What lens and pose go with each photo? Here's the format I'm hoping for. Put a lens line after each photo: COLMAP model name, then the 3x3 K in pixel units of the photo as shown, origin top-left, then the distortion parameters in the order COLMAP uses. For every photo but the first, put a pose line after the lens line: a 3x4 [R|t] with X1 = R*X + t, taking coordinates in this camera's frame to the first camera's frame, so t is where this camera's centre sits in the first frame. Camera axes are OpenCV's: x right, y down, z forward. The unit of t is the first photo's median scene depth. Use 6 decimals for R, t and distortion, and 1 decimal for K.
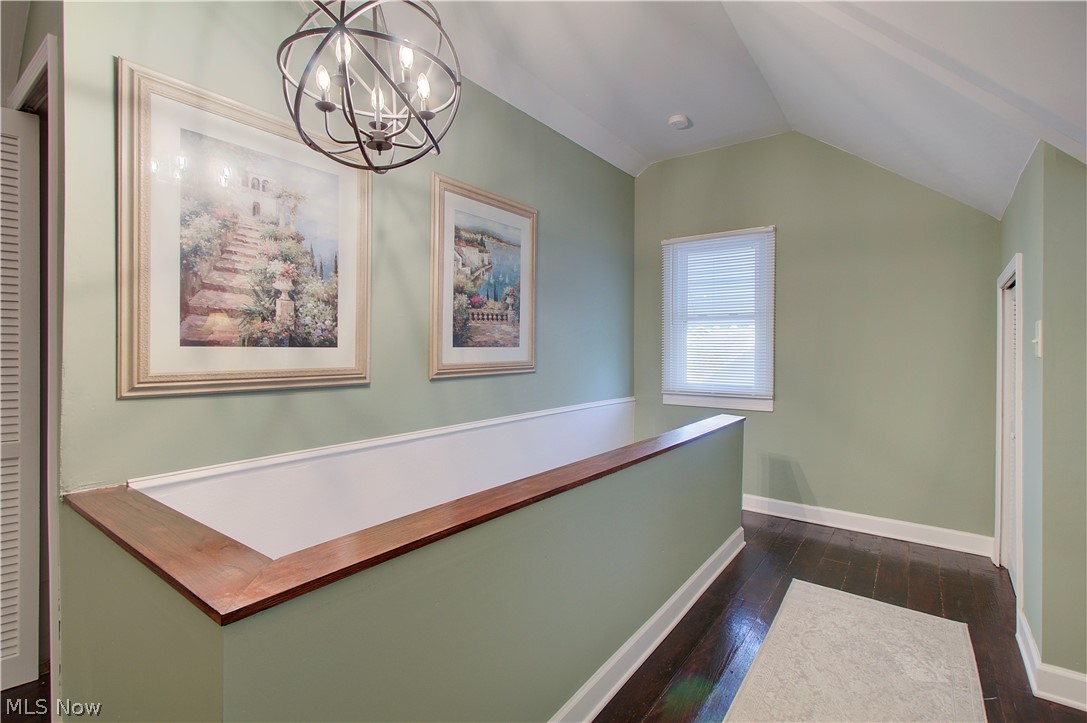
lens RADIAL K [[509.3, 0, 554.1], [0, 509.3, 347.6], [0, 0, 1]] dist [0.003047, 0.000378]
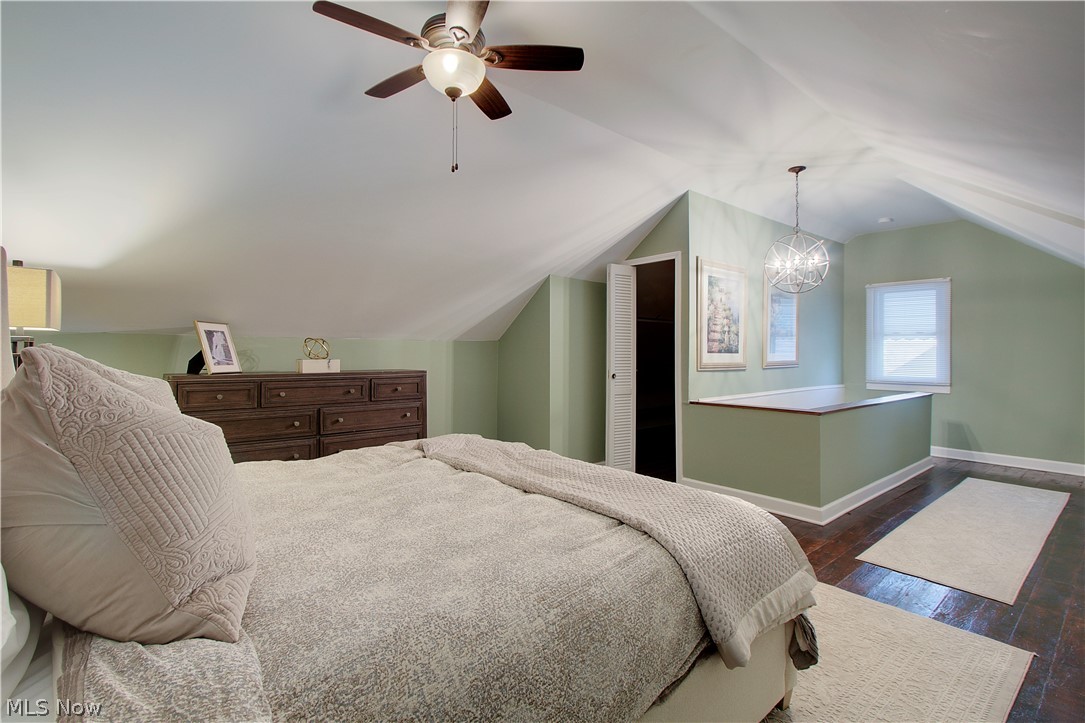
lens RADIAL K [[508.3, 0, 530.9], [0, 508.3, 351.1], [0, 0, 1]] dist [0.003047, 0.000378]
pose [[0.967546, -0.001028, -0.252692, -0.612966], [-0.000356, 0.999985, -0.005431, 0.001262], [0.252694, 0.005345, 0.967532, -1.230134]]
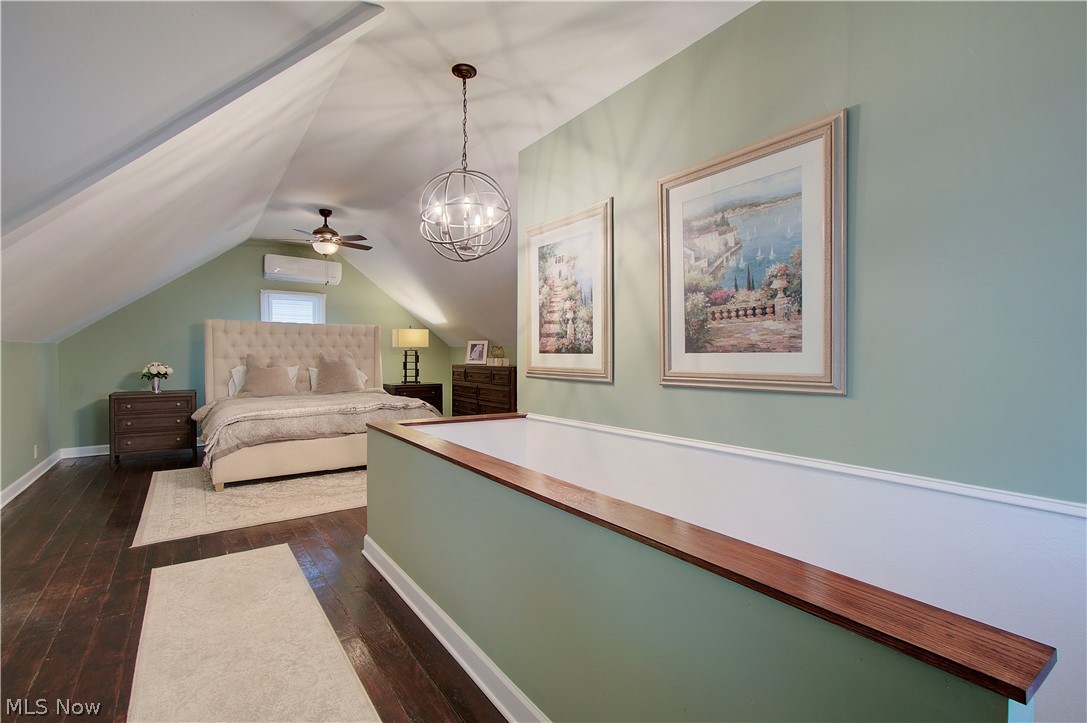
lens RADIAL K [[509.3, 0, 542.0], [0, 509.3, 356.8], [0, 0, 1]] dist [0.003047, 0.000378]
pose [[-0.333987, 0.000971, -0.942577, 0.756579], [-0.002943, 0.999994, 0.002073, 0.004674], [0.942573, 0.003466, -0.333982, 1.075634]]
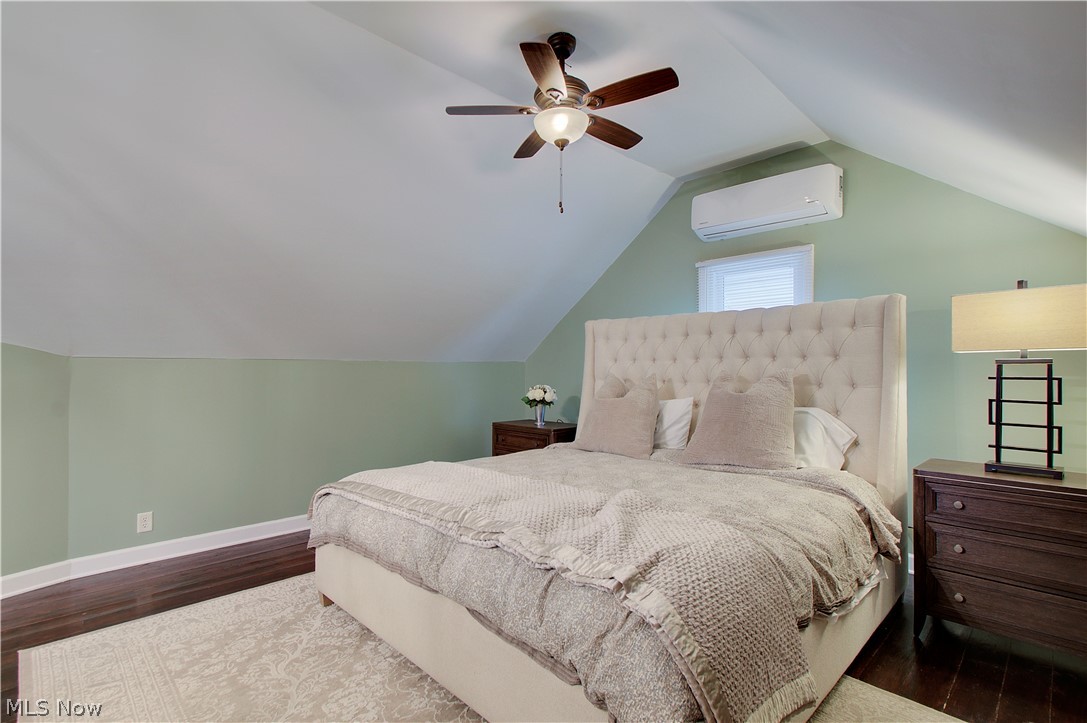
lens RADIAL K [[509.3, 0, 523.3], [0, 509.3, 369.7], [0, 0, 1]] dist [0.003047, 0.000378]
pose [[-0.982835, 0.000464, 0.184485, -1.037607], [0.000640, 0.999999, 0.000898, -0.012221], [-0.184484, 0.001001, -0.982835, 0.419173]]
